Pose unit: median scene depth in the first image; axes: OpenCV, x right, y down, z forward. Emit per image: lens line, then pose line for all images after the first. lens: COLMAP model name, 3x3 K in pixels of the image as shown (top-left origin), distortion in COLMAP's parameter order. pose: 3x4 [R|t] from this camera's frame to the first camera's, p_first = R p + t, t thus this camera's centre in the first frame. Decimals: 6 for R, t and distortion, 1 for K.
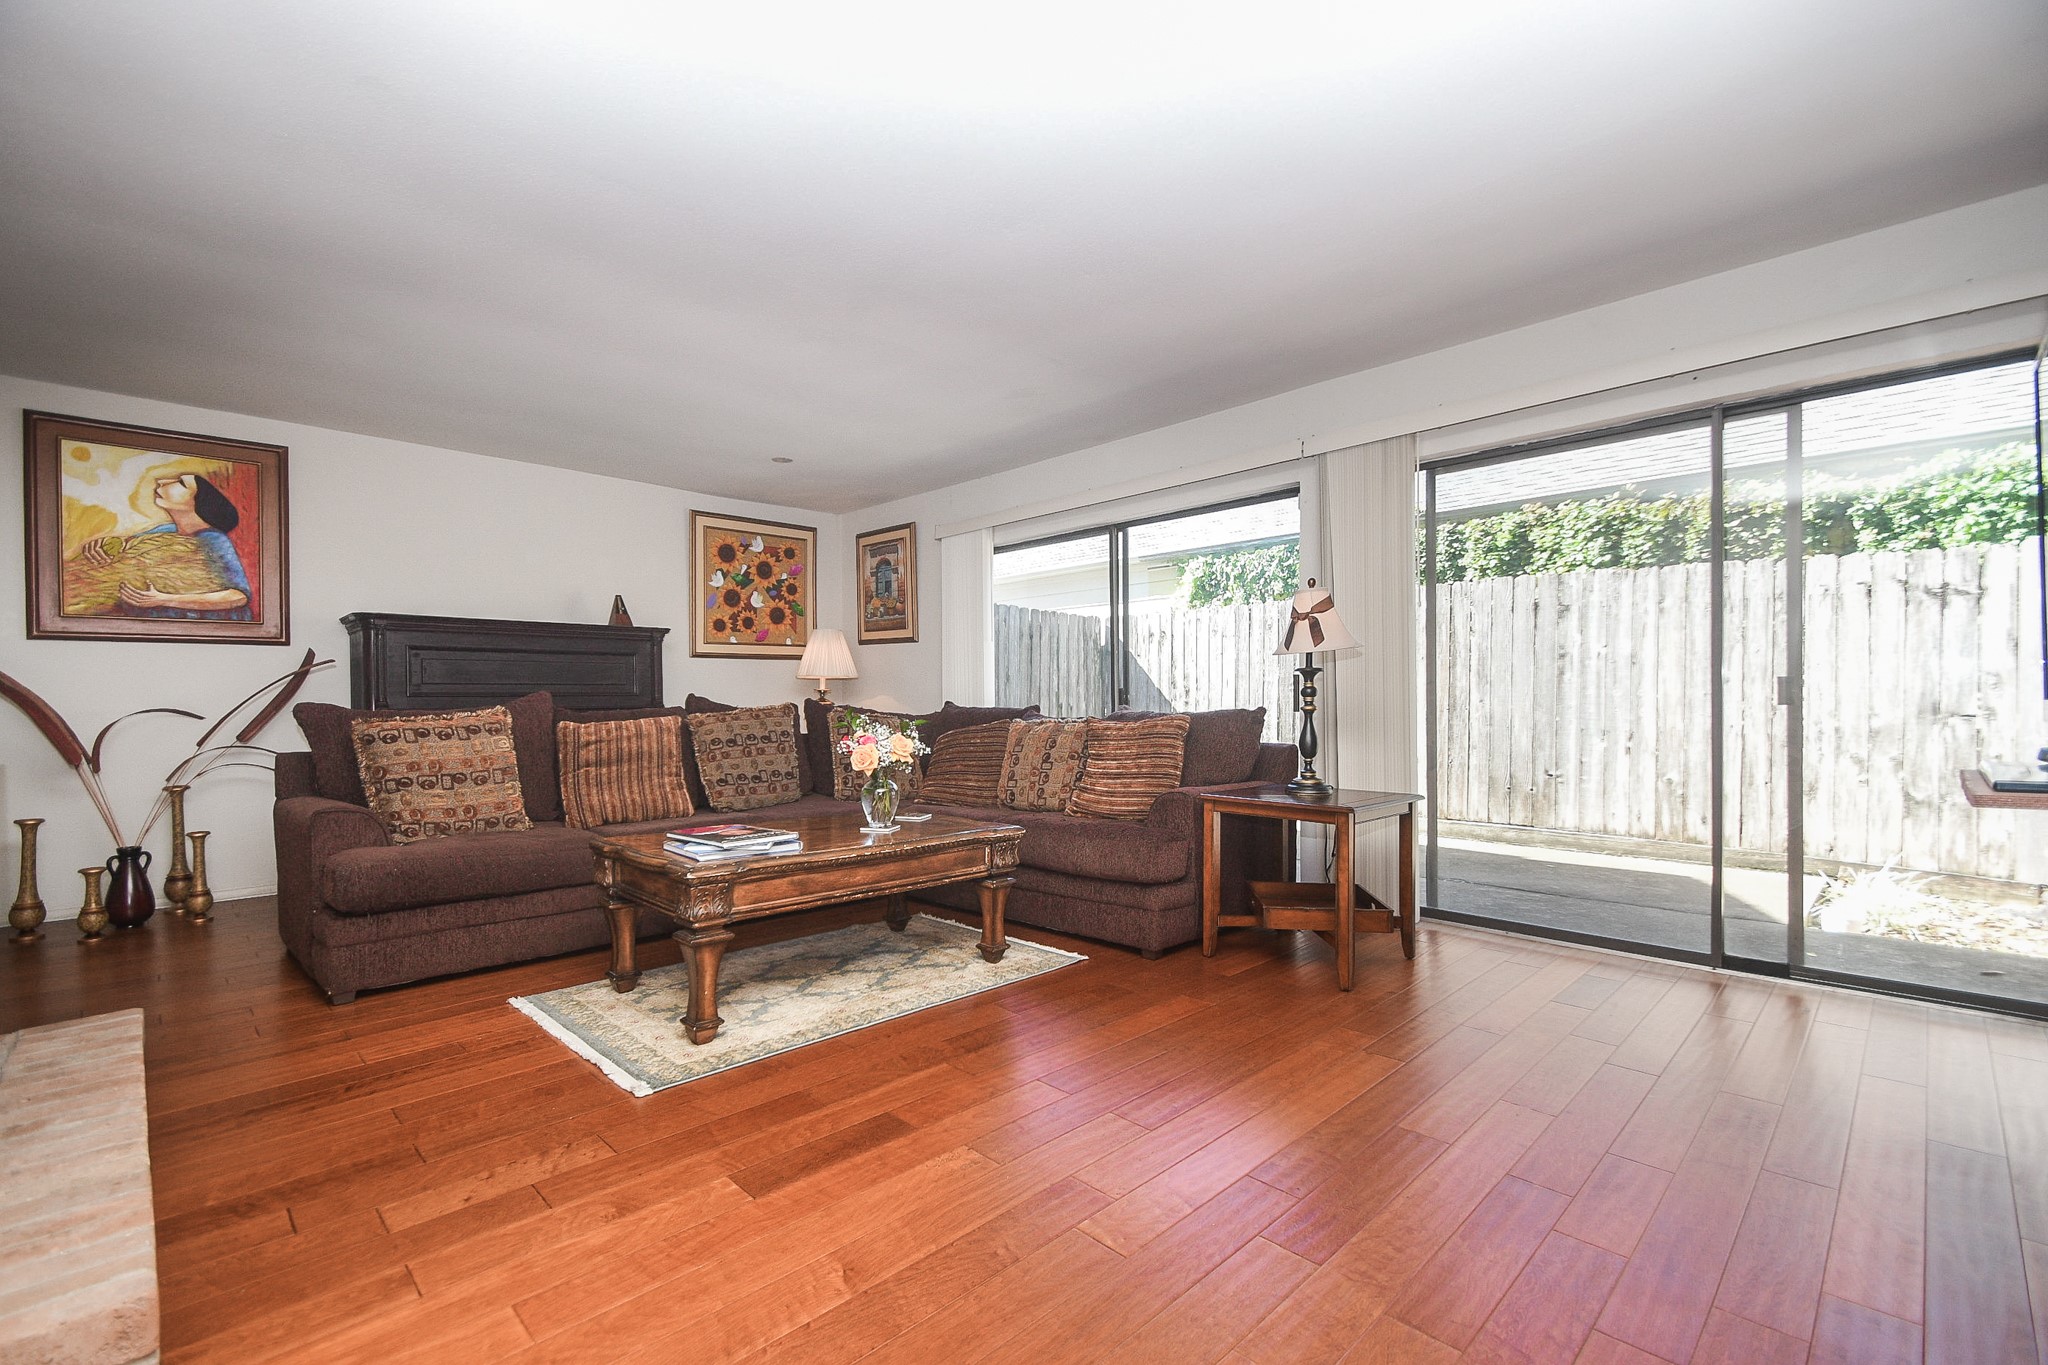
lens RADIAL K [[902.0, 0, 1019.9], [0, 902.0, 695.6], [0, 0, 1]] dist [0.005815, -0.000161]
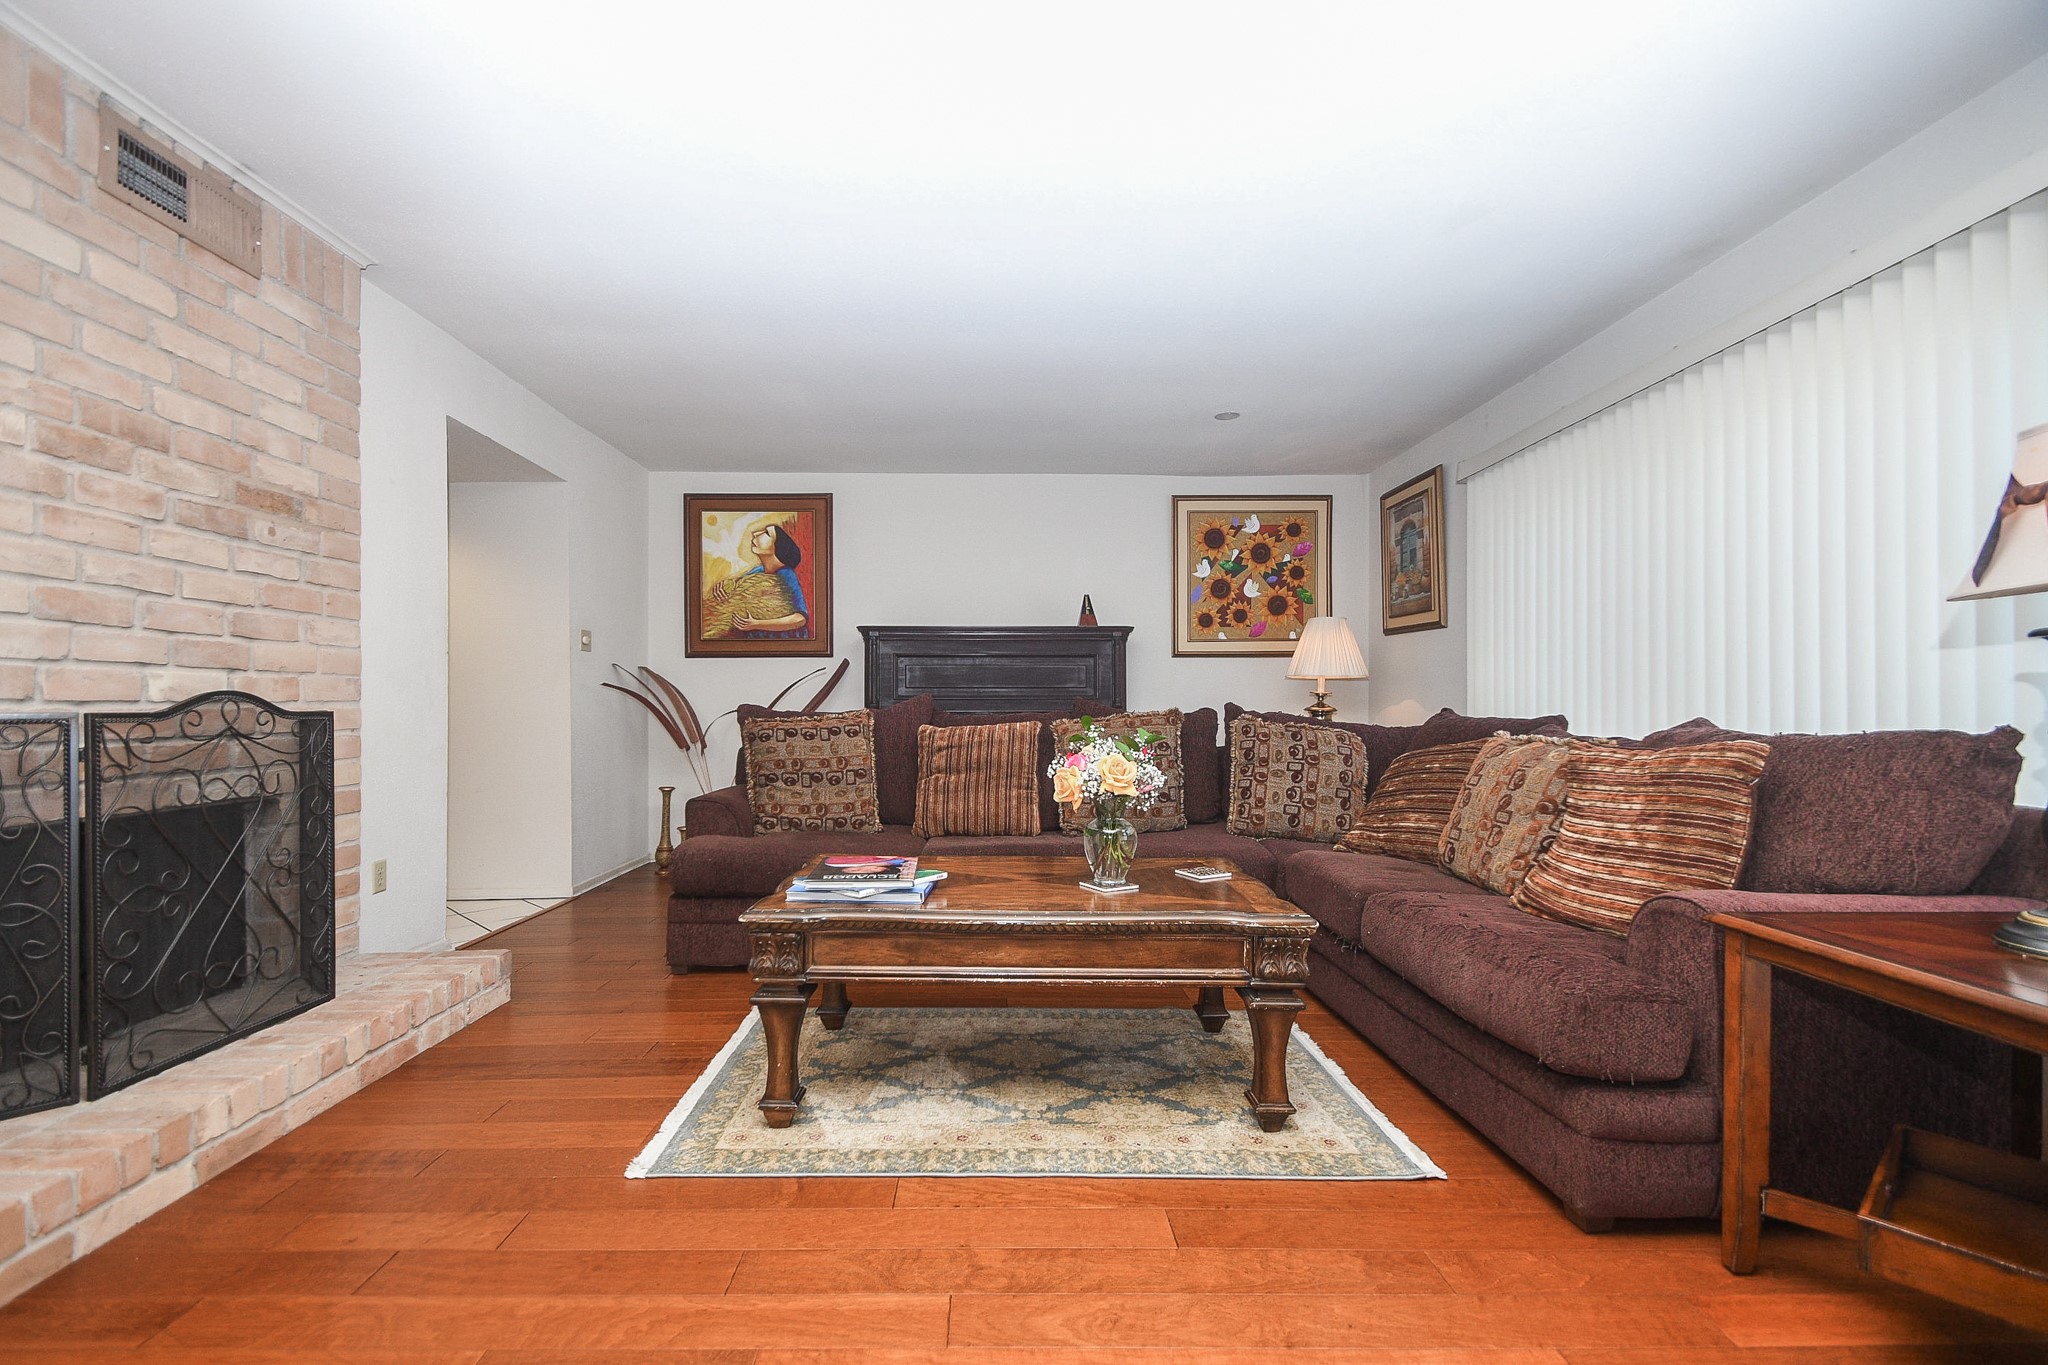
lens RADIAL K [[888.4, 0, 1010.2], [0, 888.4, 707.7], [0, 0, 1]] dist [0.002540, -0.000127]
pose [[0.712446, 0.009700, -0.701660, 0.223812], [-0.002963, 0.999937, 0.010815, -0.000794], [0.701721, -0.005626, 0.712429, 0.362998]]
